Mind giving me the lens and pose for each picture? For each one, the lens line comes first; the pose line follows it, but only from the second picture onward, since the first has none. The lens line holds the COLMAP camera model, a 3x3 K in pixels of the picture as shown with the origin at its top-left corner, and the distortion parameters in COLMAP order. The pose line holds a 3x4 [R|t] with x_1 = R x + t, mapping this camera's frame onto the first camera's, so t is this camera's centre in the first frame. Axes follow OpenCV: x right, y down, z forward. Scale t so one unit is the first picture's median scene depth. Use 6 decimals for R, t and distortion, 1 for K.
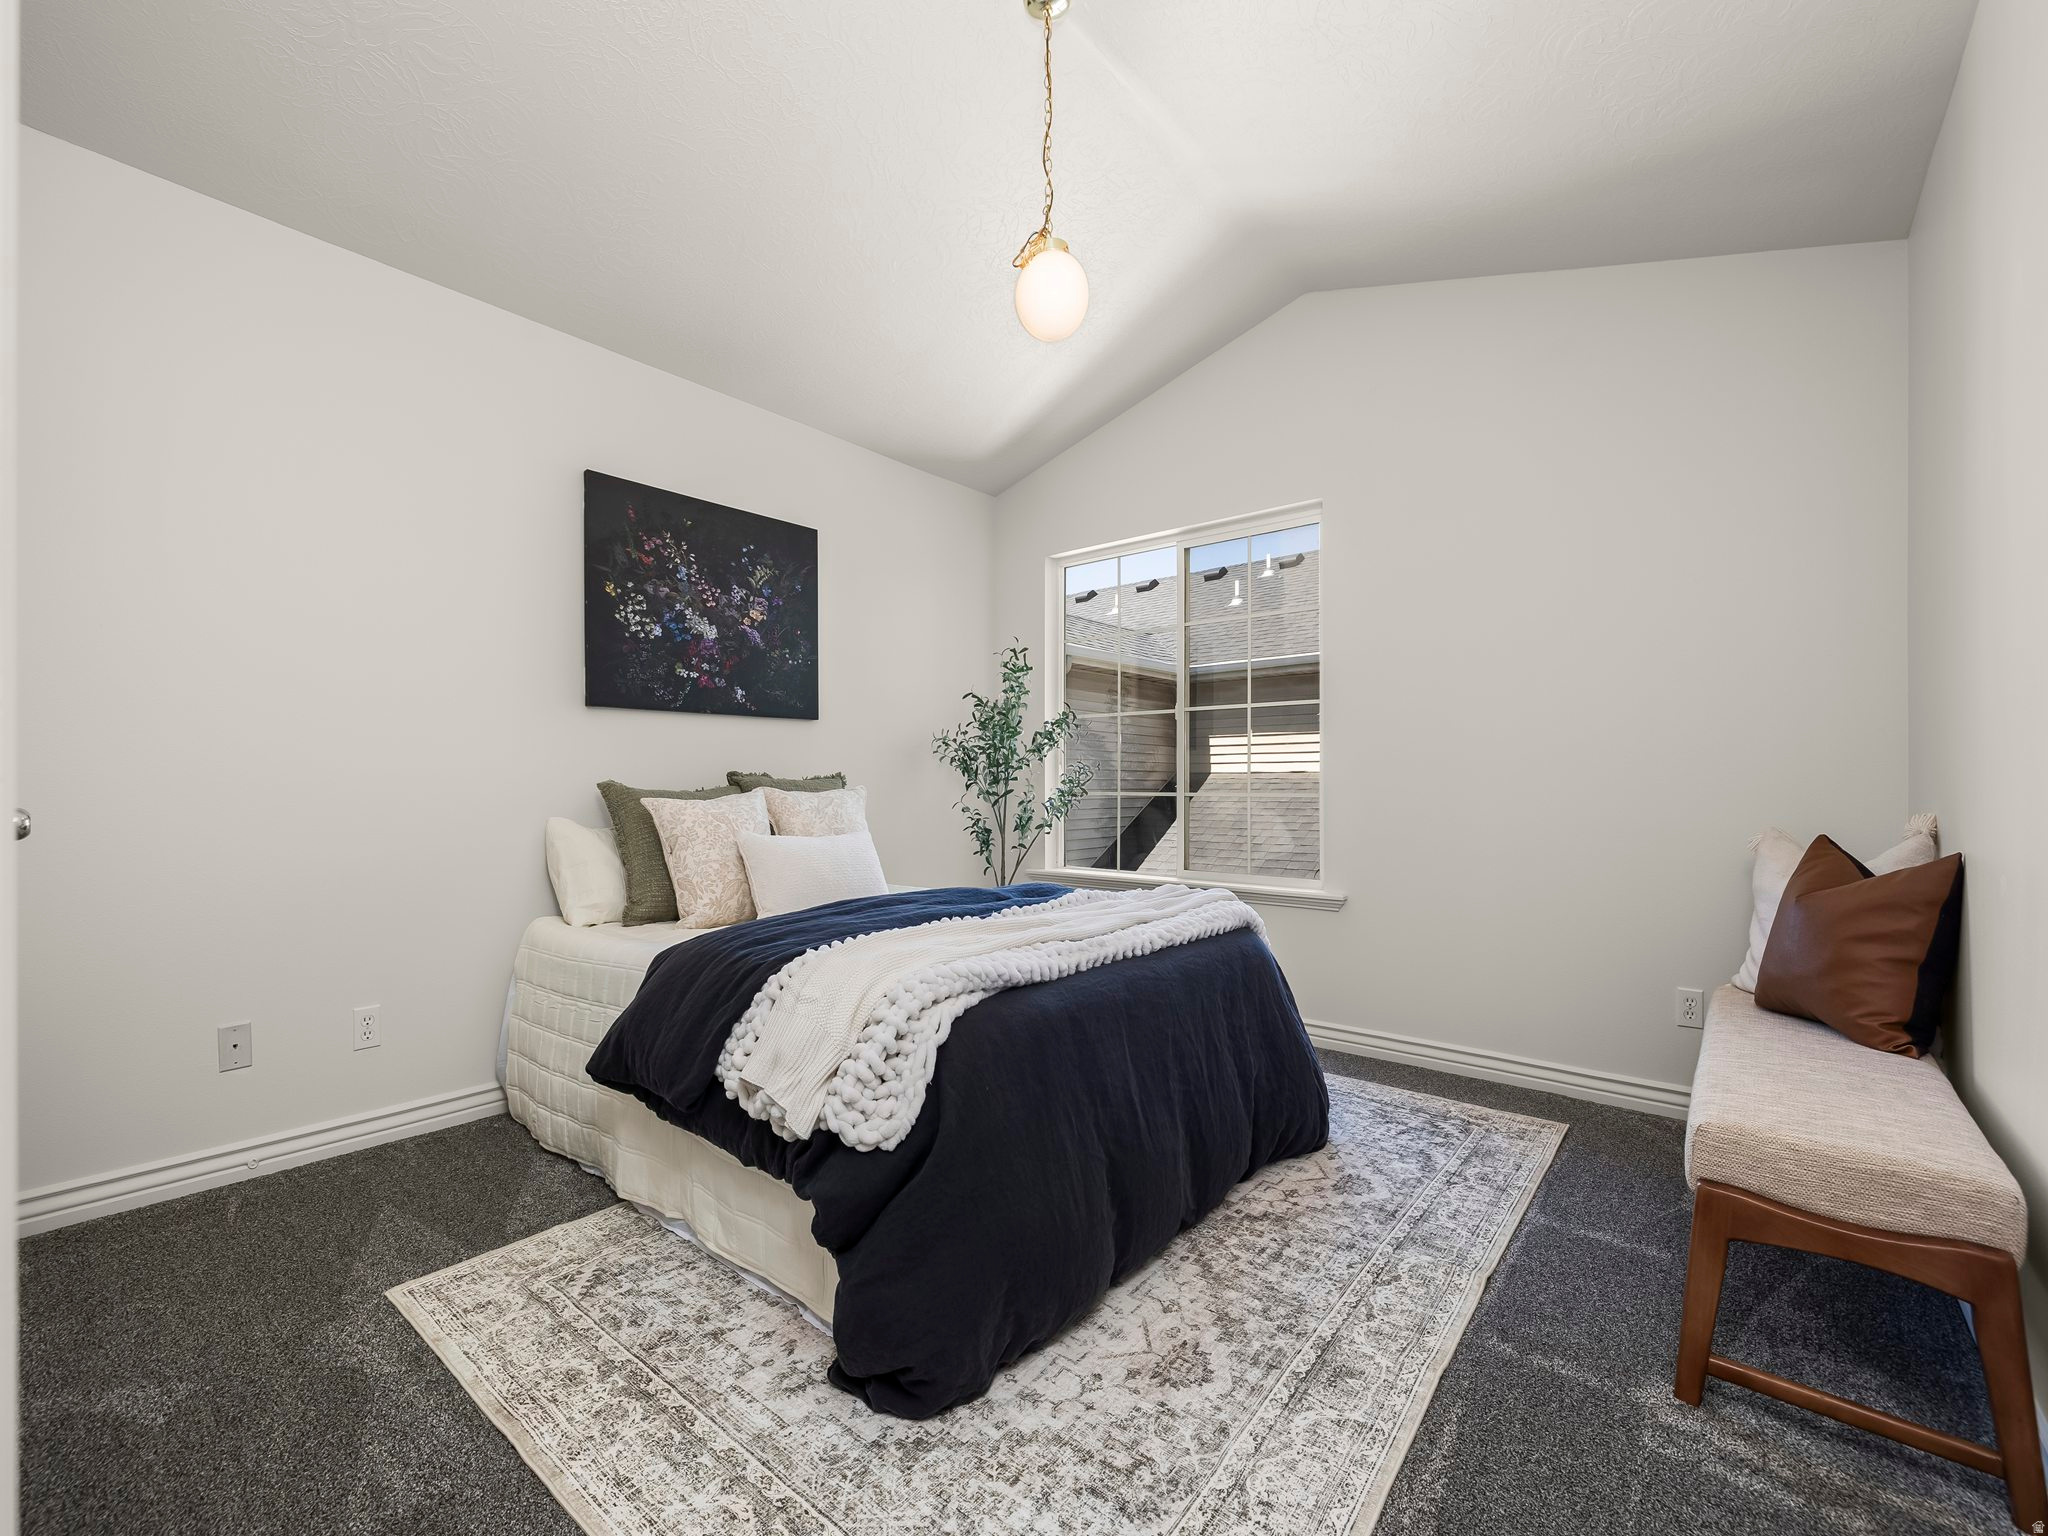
lens RADIAL K [[866.8, 0, 1012.5], [0, 866.8, 783.1], [0, 0, 1]] dist [0.001009, -0.000606]
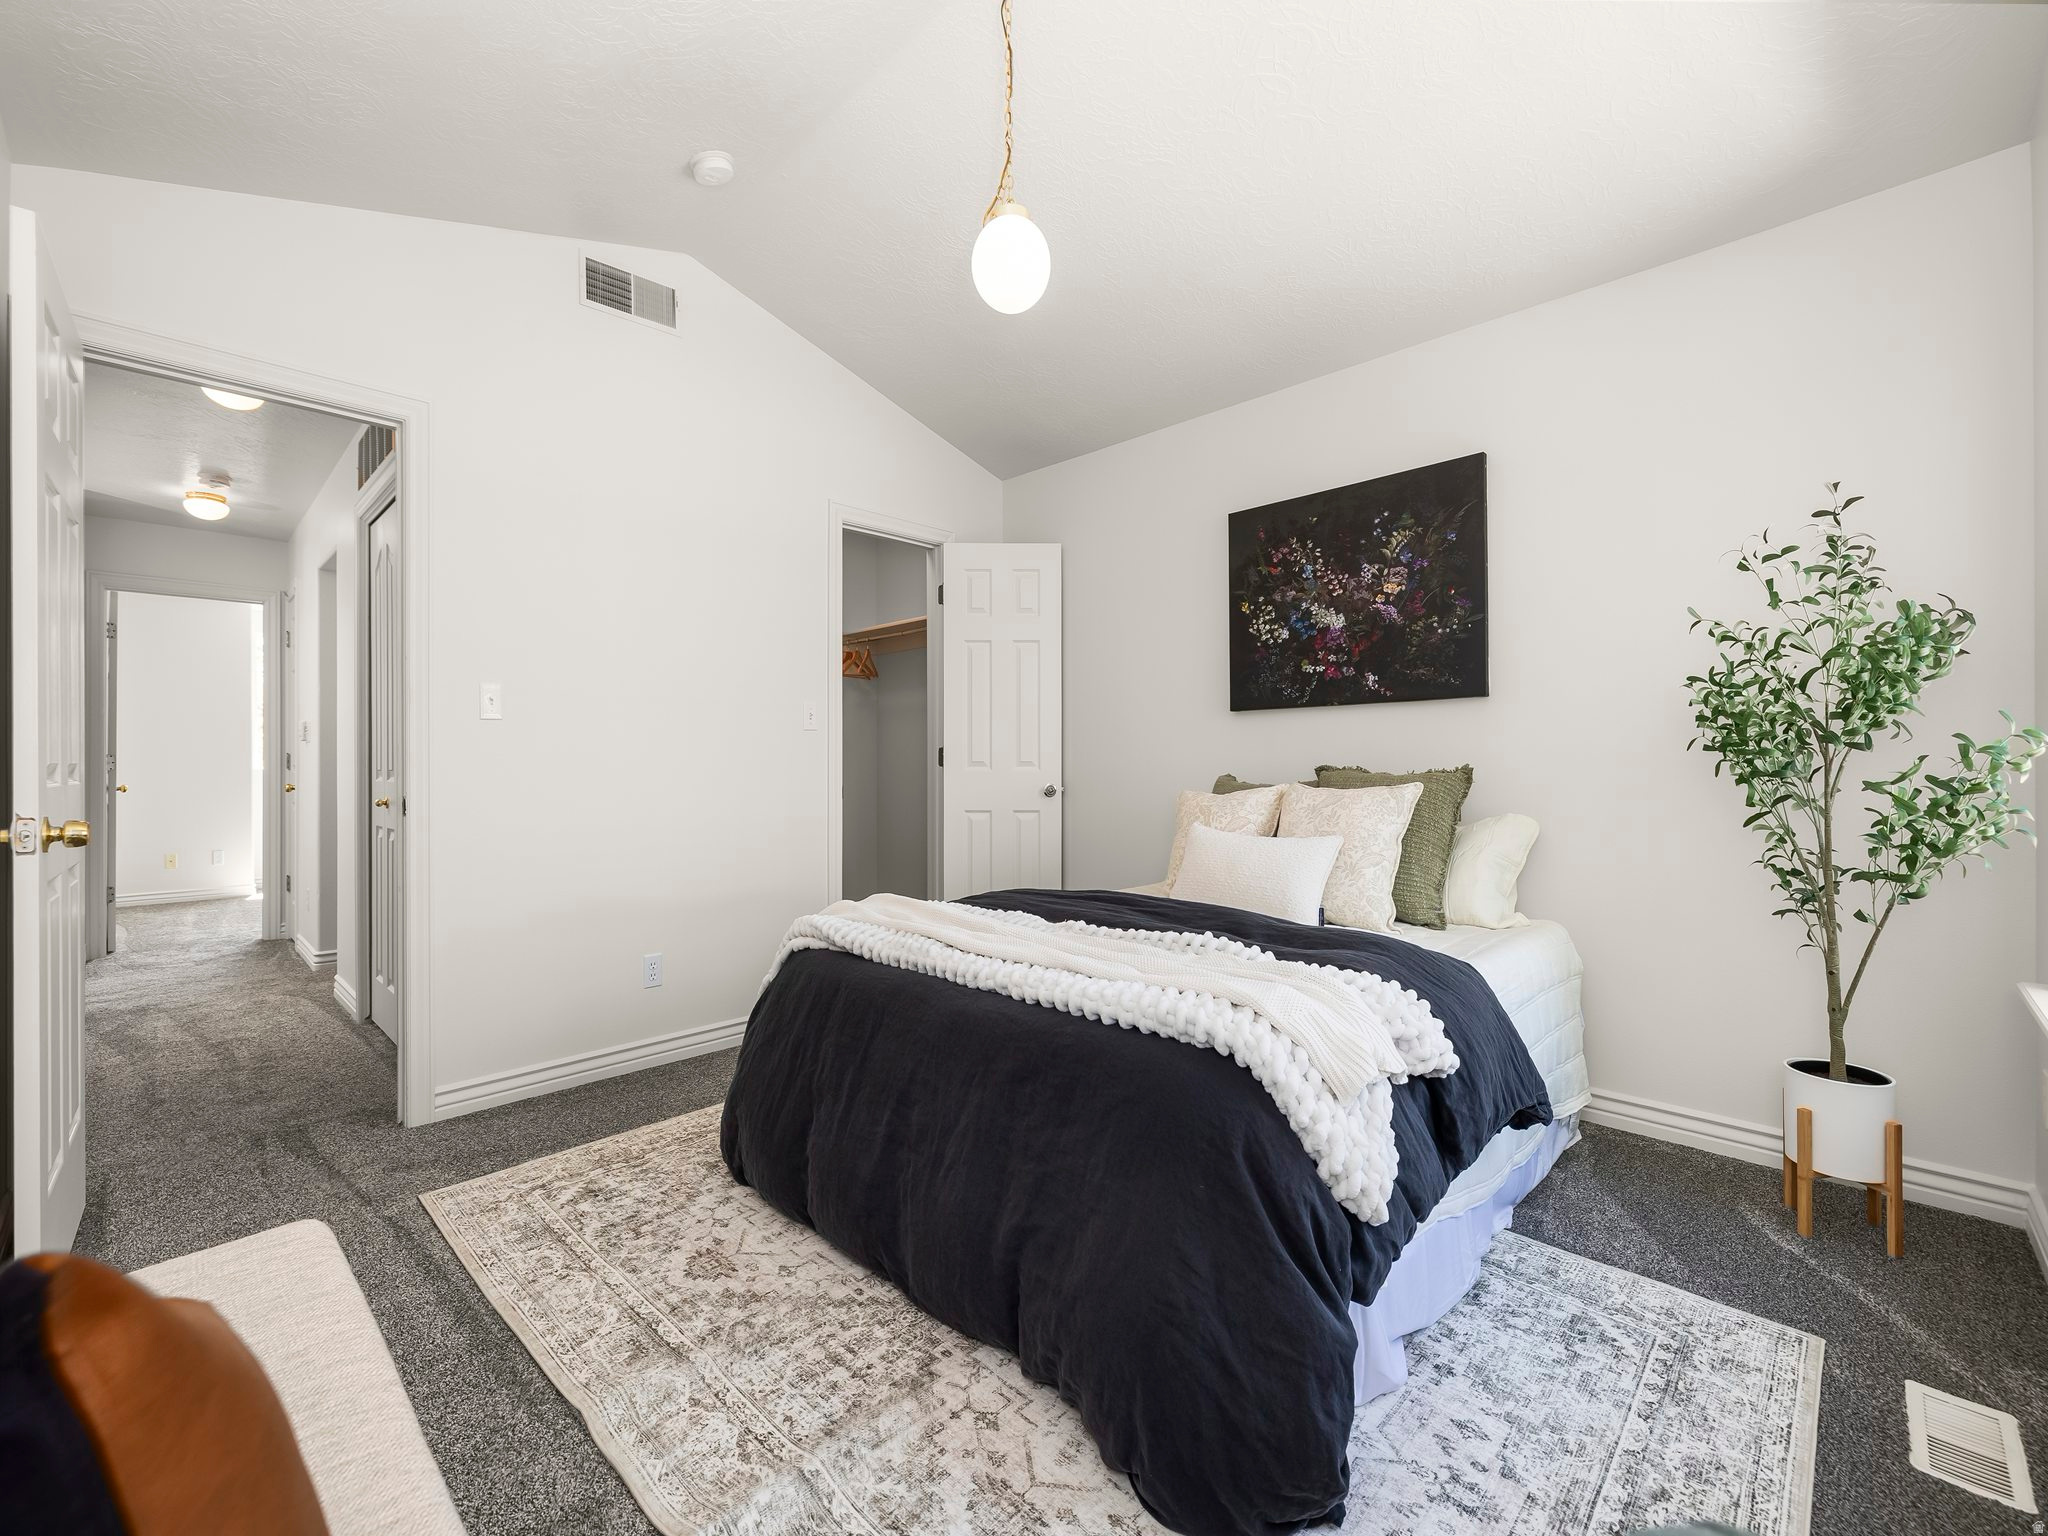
lens RADIAL K [[866.8, 0, 1013.9], [0, 866.8, 761.3], [0, 0, 1]] dist [0.001009, -0.000606]
pose [[-0.076105, -0.003858, -0.997092, 0.986451], [0.004589, 0.999981, -0.004219, -0.022973], [0.997089, -0.004897, -0.076086, 1.083616]]
